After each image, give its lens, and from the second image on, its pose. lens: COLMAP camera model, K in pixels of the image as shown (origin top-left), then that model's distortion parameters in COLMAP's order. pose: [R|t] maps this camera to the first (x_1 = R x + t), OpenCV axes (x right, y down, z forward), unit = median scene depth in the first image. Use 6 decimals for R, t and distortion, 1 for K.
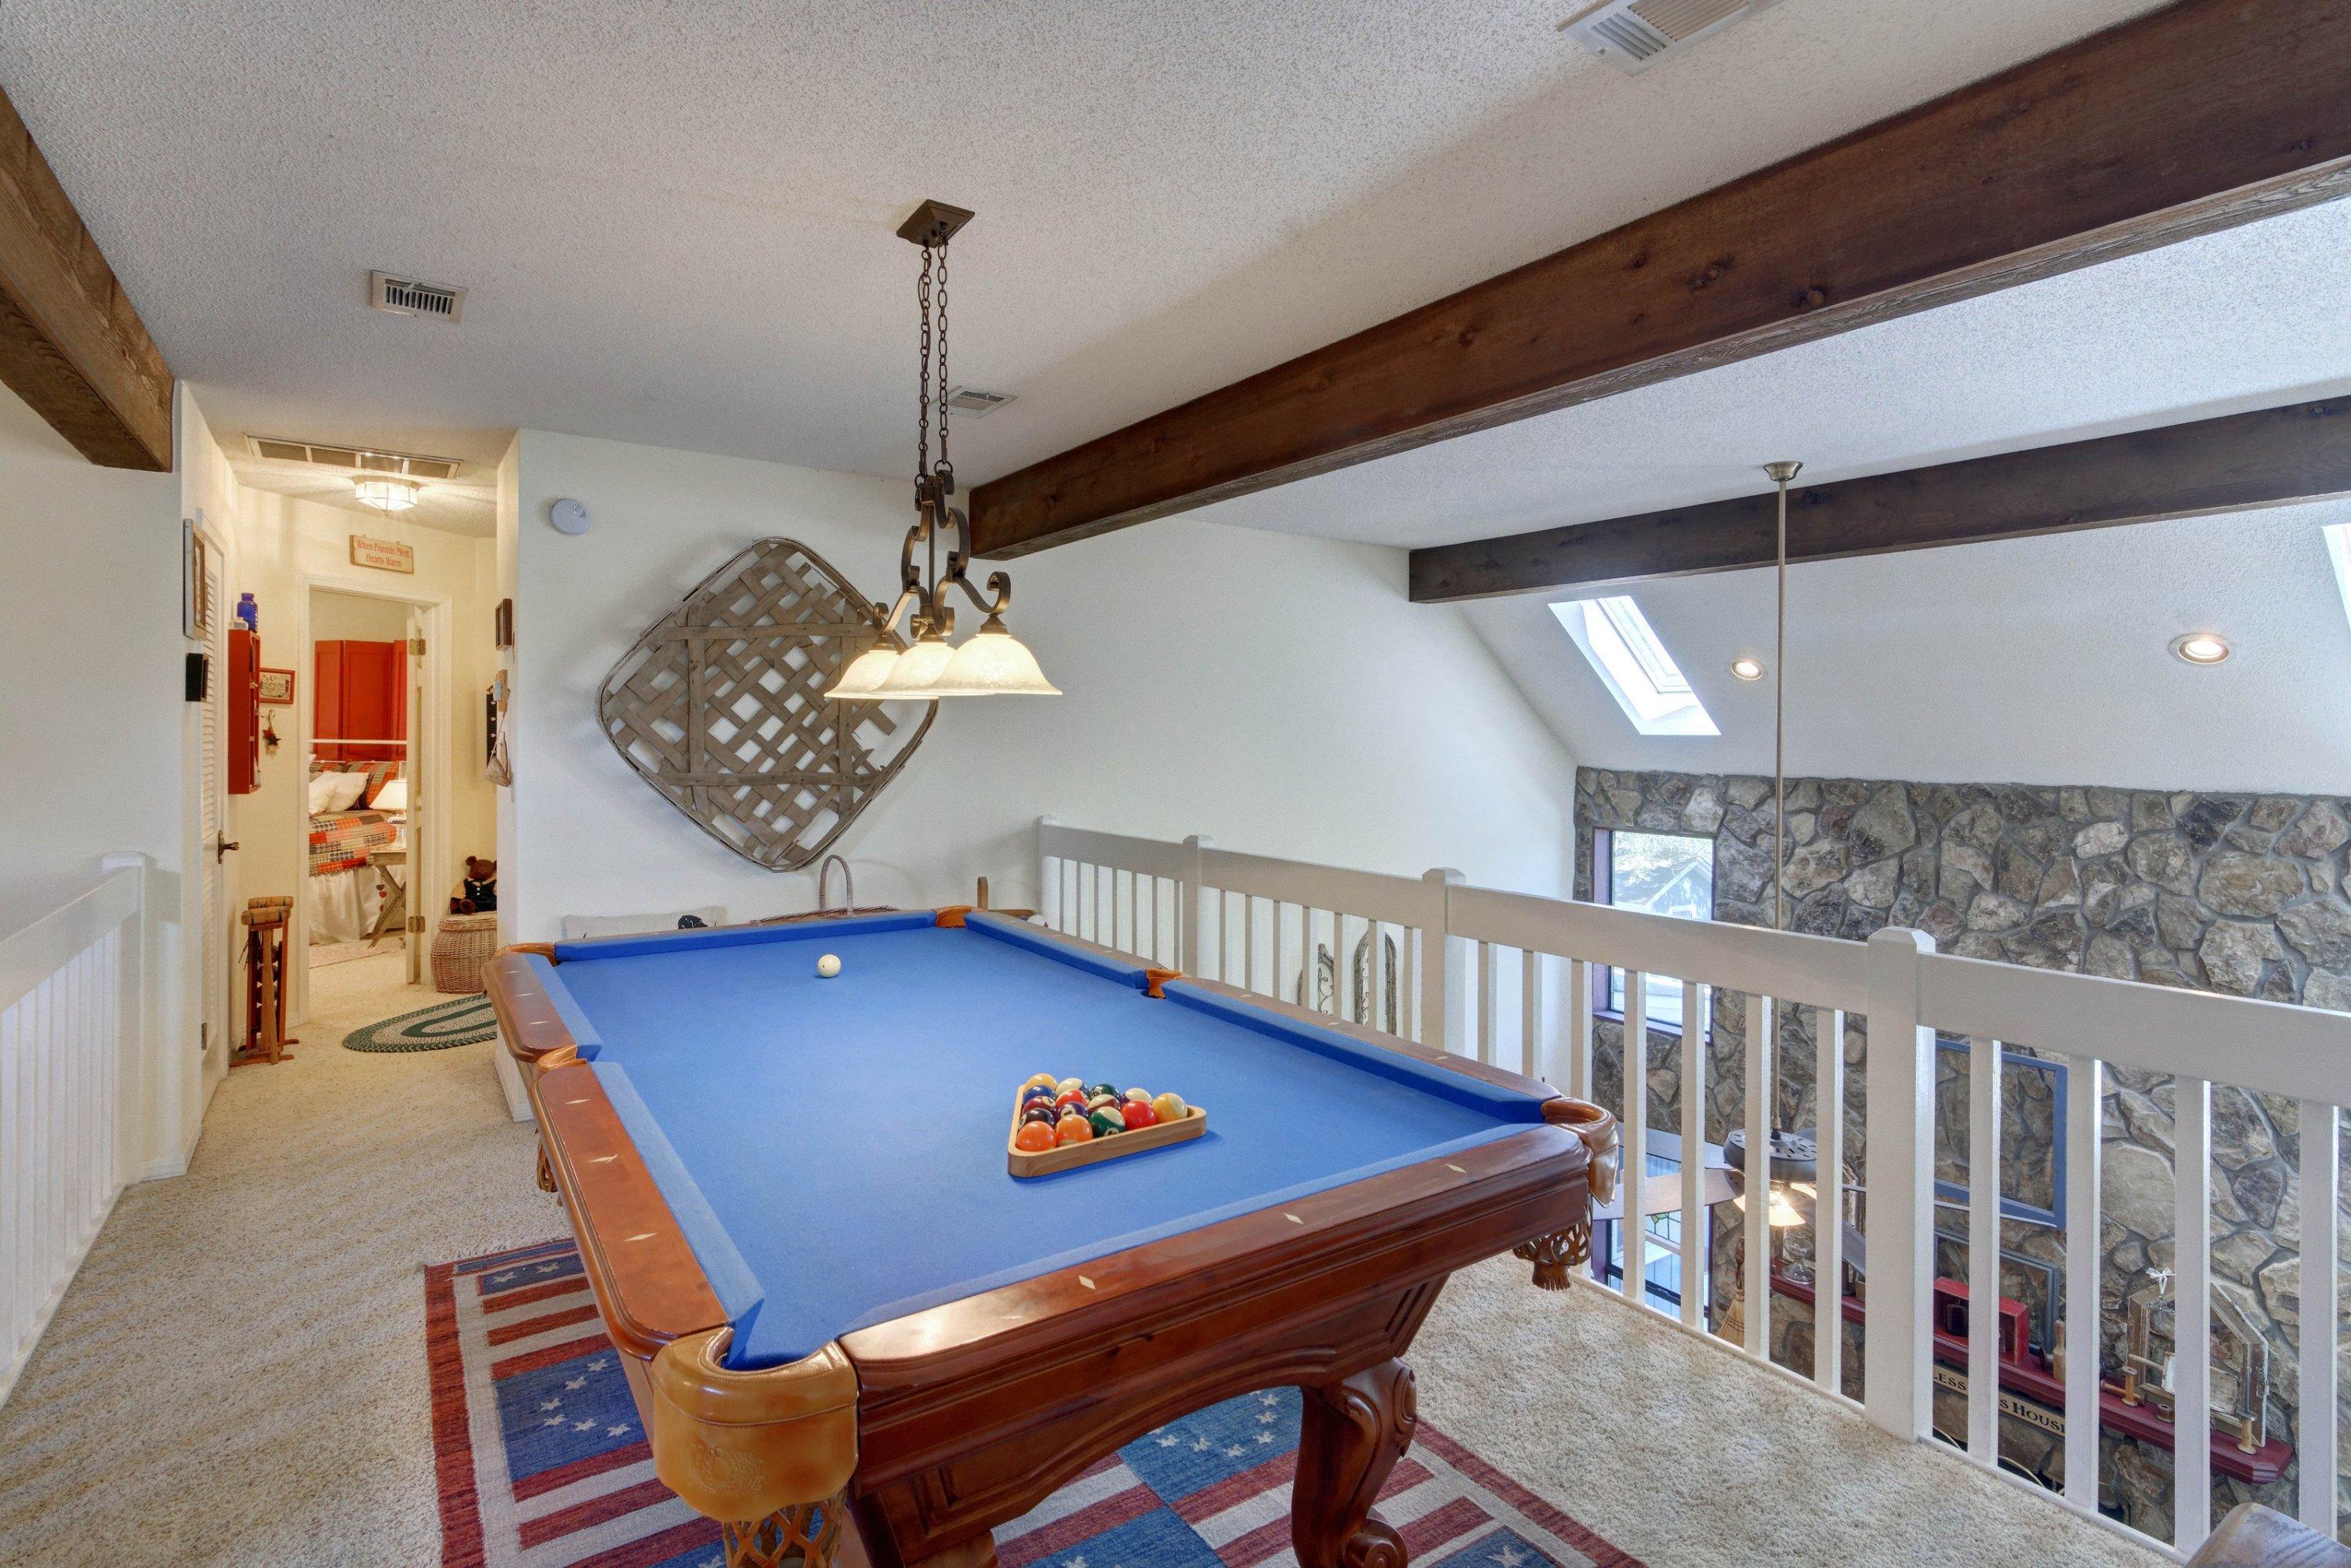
lens RADIAL K [[1159.0, 0, 1195.4], [0, 1159.0, 732.6], [0, 0, 1]] dist [0.001540, -0.001519]
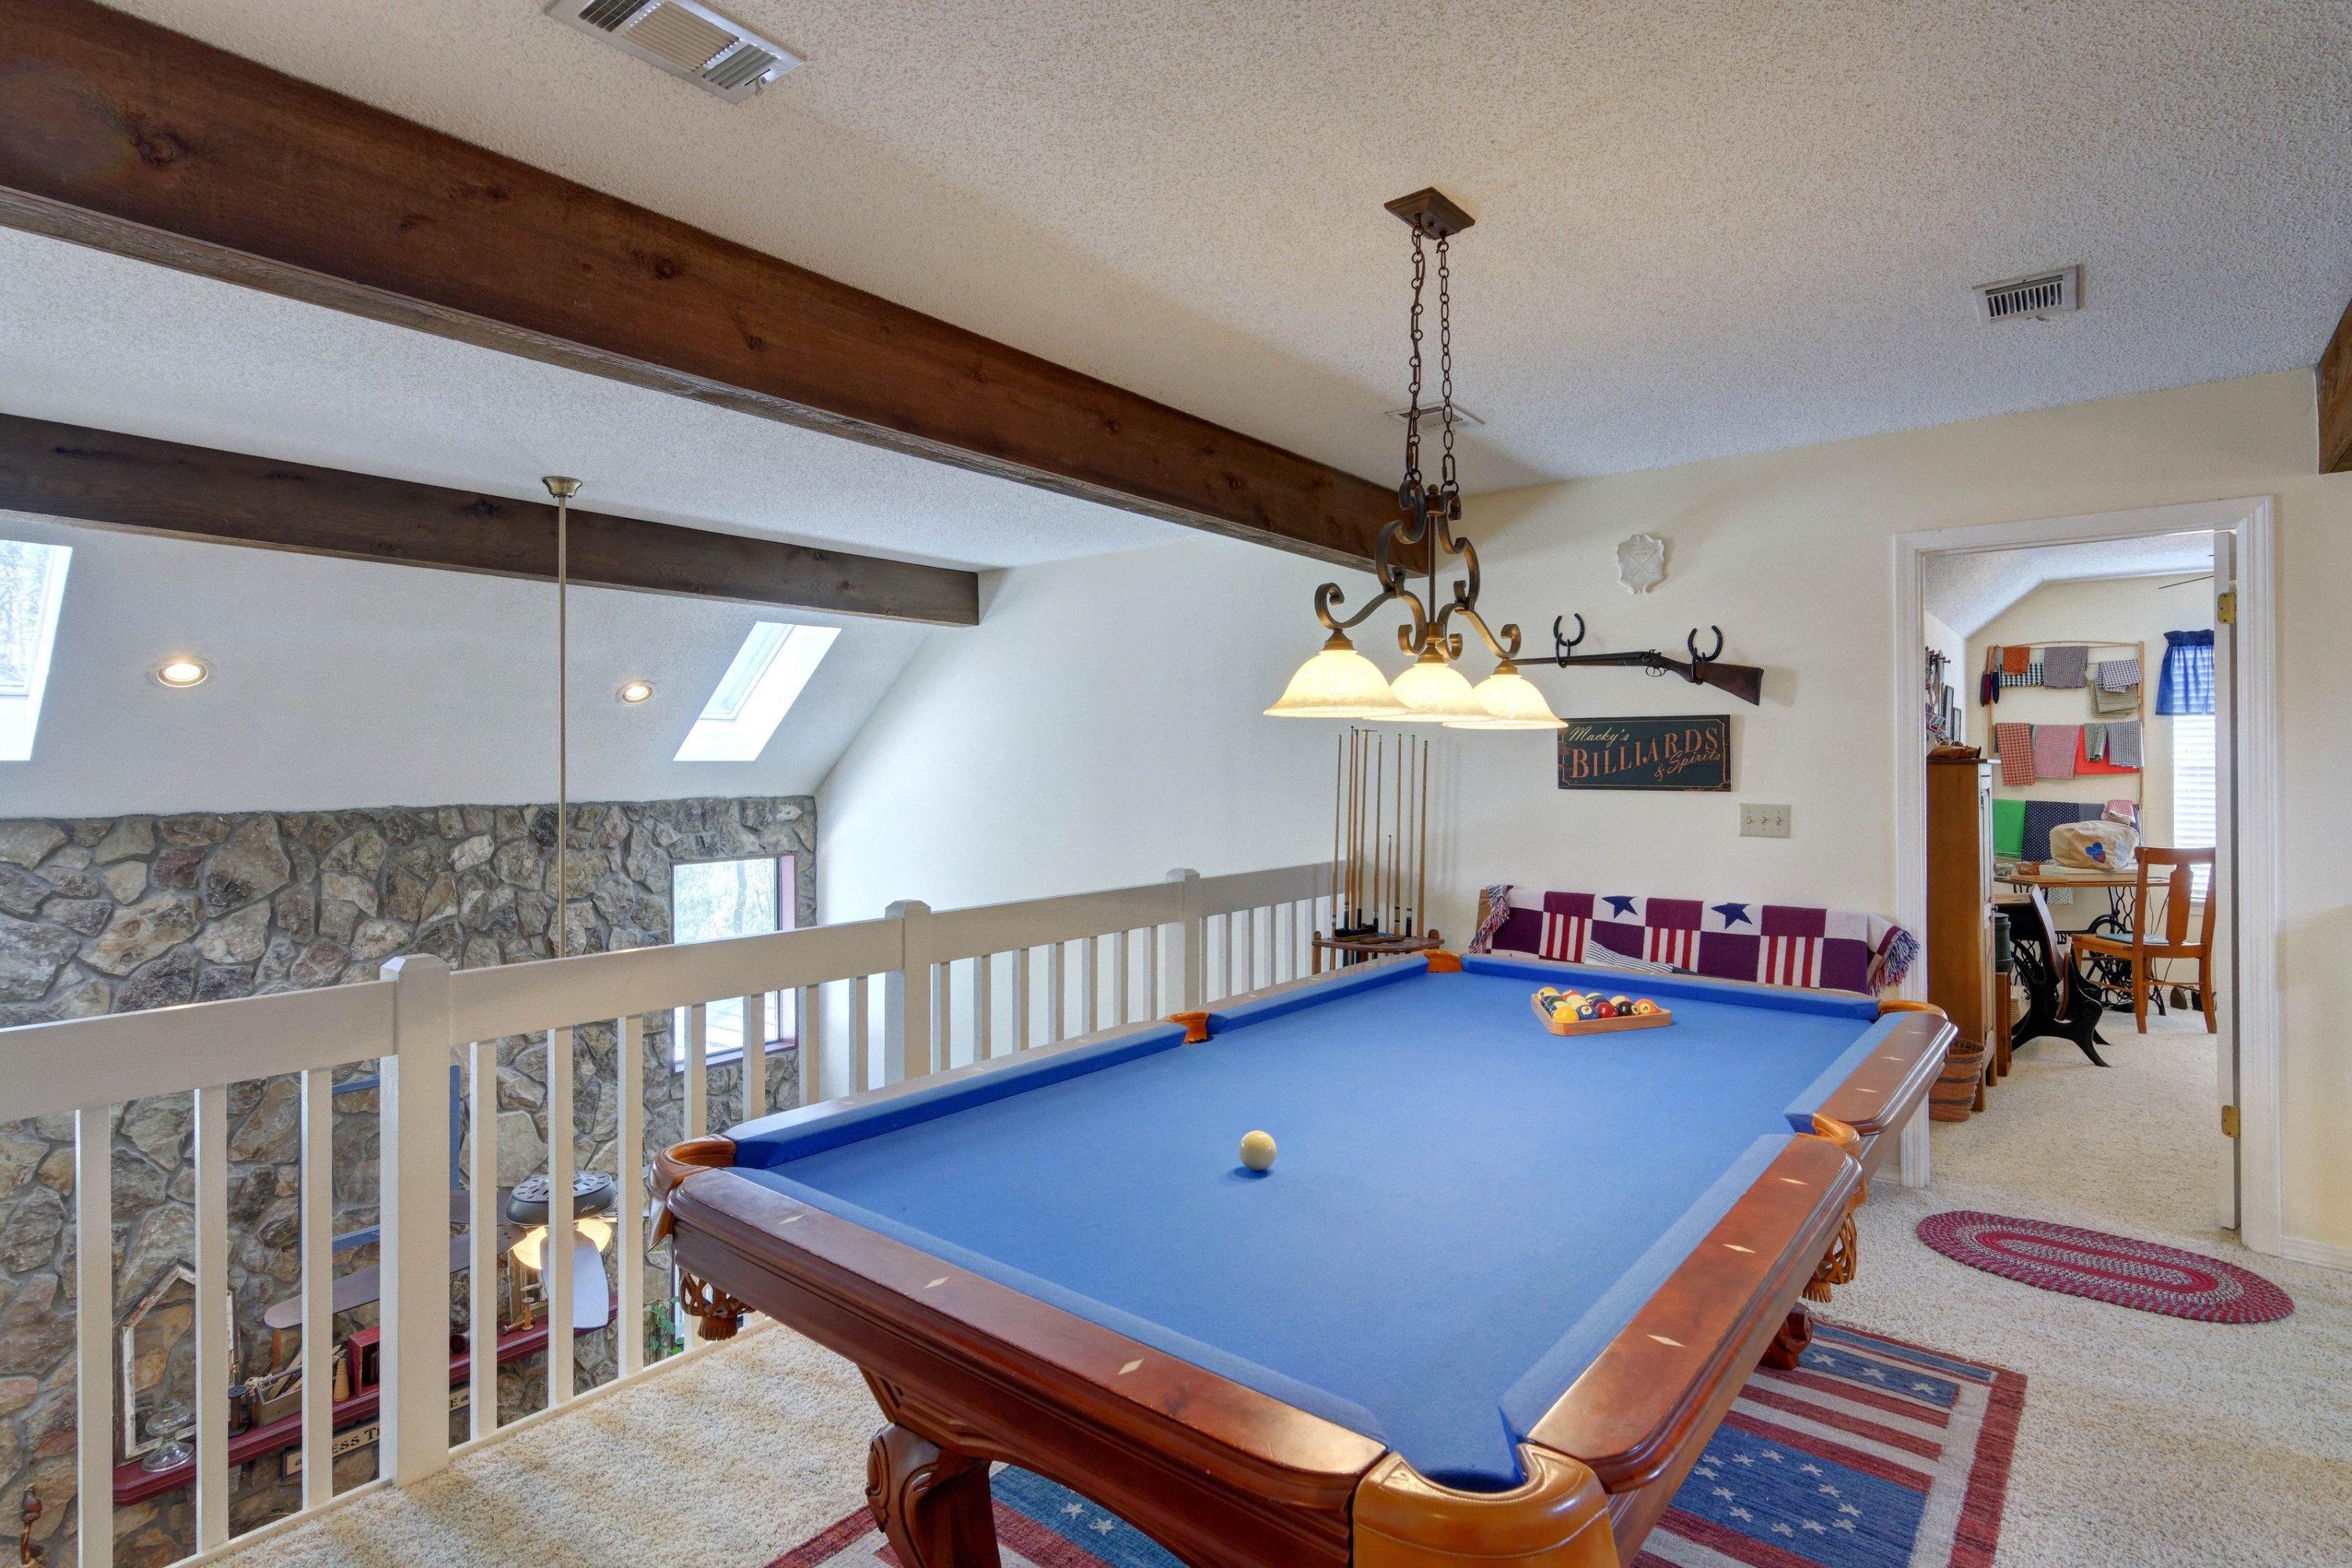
lens RADIAL K [[1159.5, 0, 1170.7], [0, 1159.5, 747.5], [0, 0, 1]] dist [0.001540, -0.001519]
pose [[-0.271846, 0.004195, 0.962332, -0.463238], [-0.000803, 0.999989, -0.004586, -0.003720], [-0.962340, -0.002019, -0.271840, 0.641517]]
